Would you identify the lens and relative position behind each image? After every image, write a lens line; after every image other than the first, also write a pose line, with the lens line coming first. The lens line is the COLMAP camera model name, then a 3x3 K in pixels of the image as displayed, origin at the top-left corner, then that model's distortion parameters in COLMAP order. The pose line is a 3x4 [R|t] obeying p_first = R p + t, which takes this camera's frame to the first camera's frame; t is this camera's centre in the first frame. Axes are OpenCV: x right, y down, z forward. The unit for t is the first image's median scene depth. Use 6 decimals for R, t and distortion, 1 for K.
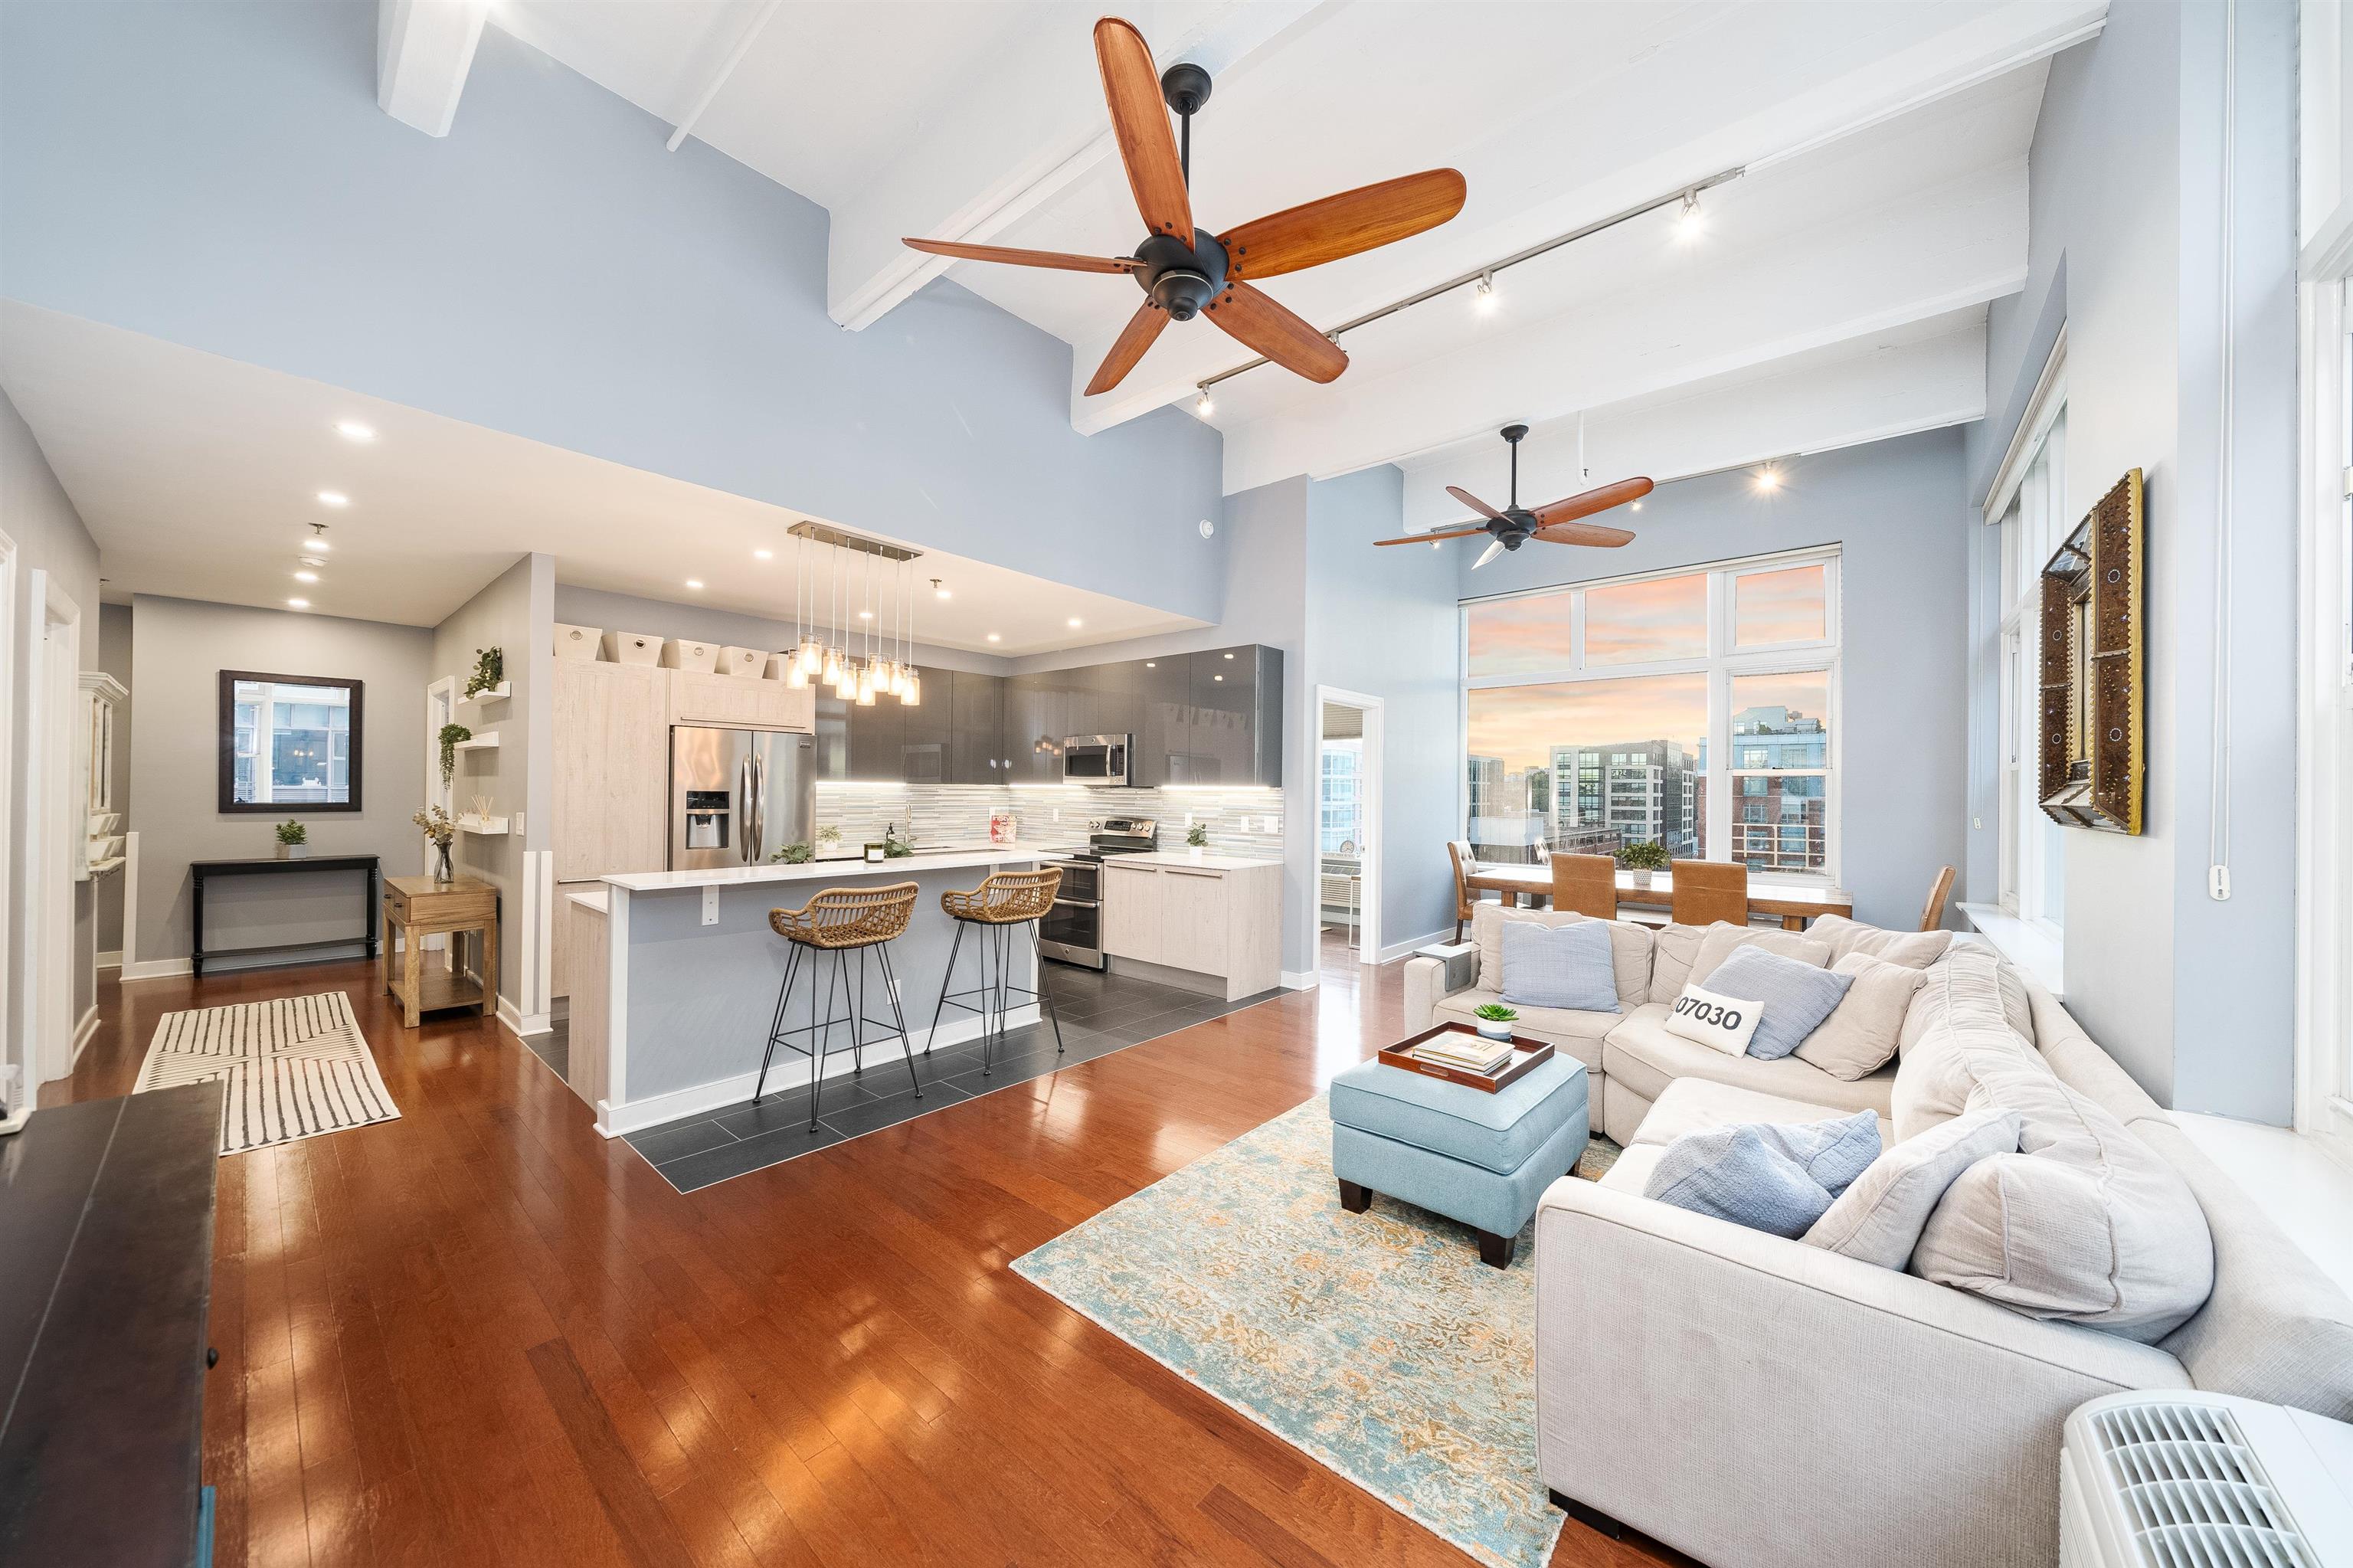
lens RADIAL K [[810.8, 0, 1186.3], [0, 810.8, 785.0], [0, 0, 1]] dist [-0.006635, -0.000812]
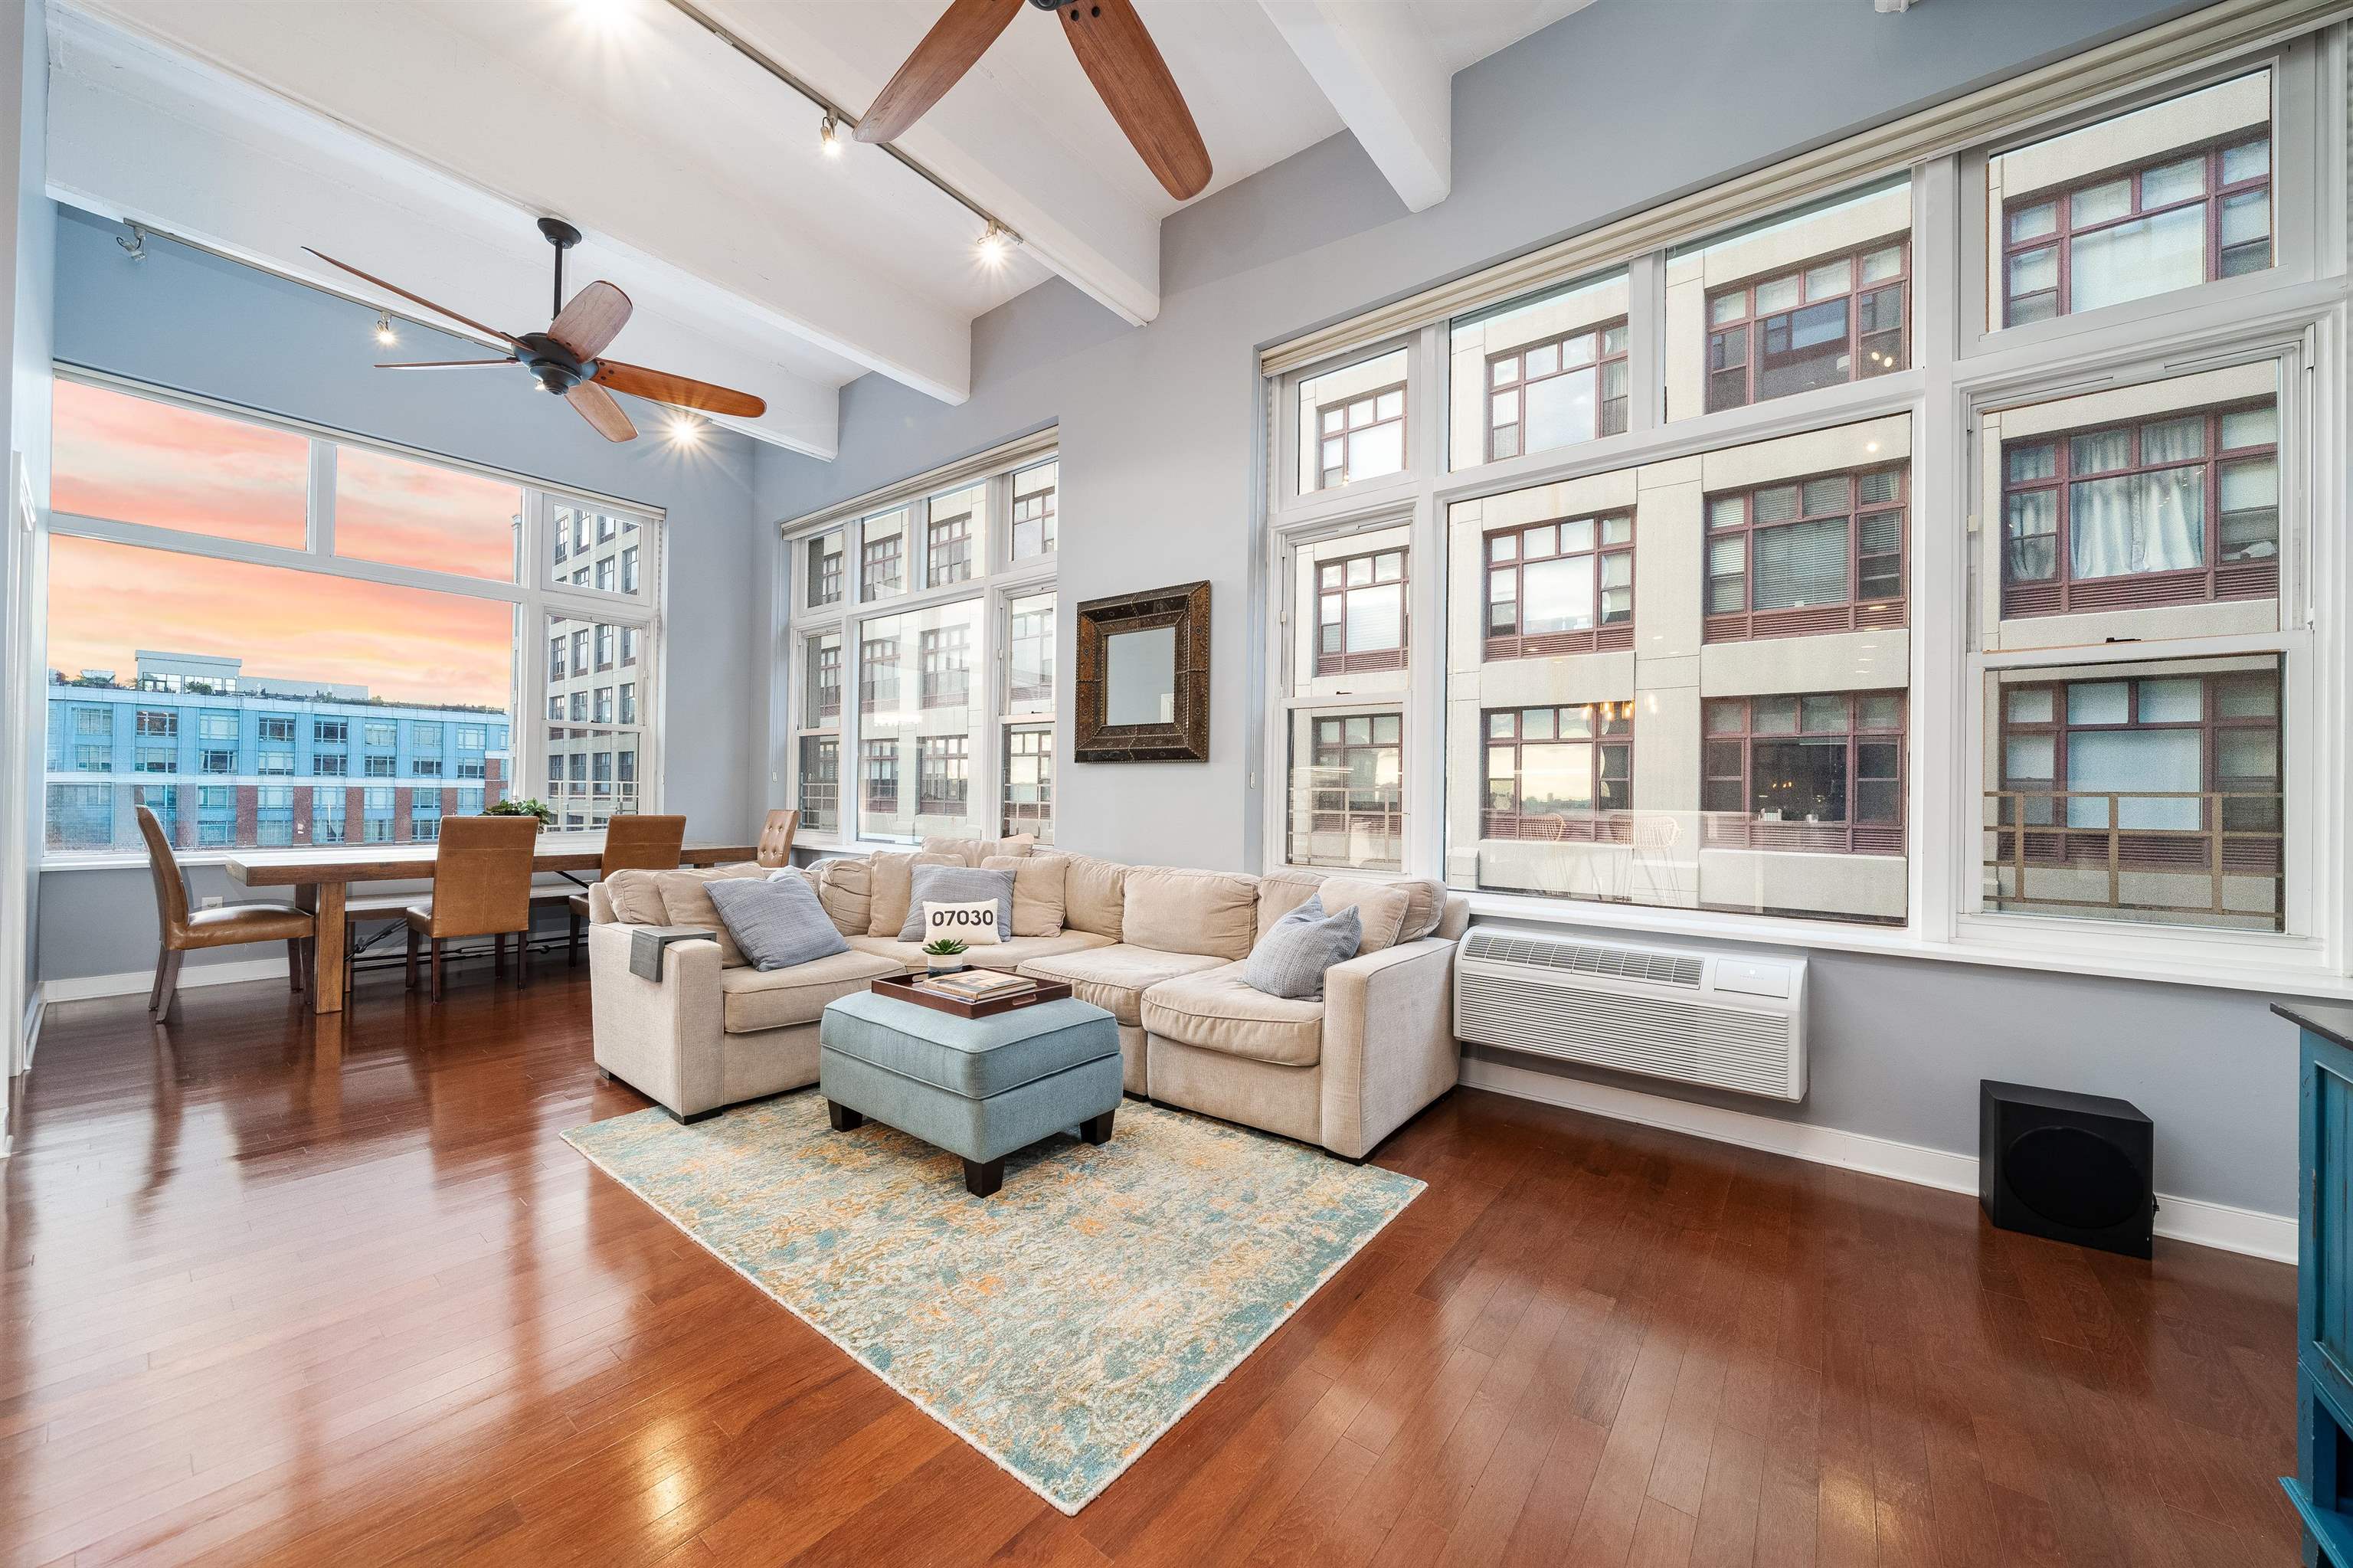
lens RADIAL K [[851.7, 0, 1171.5], [0, 851.7, 784.9], [0, 0, 1]] dist [-0.006980, 0.000019]
pose [[-0.038134, -0.001348, 0.999272, -0.360510], [-0.020196, 0.999796, 0.000578, 0.047842], [-0.999069, -0.020160, -0.038153, 0.440938]]
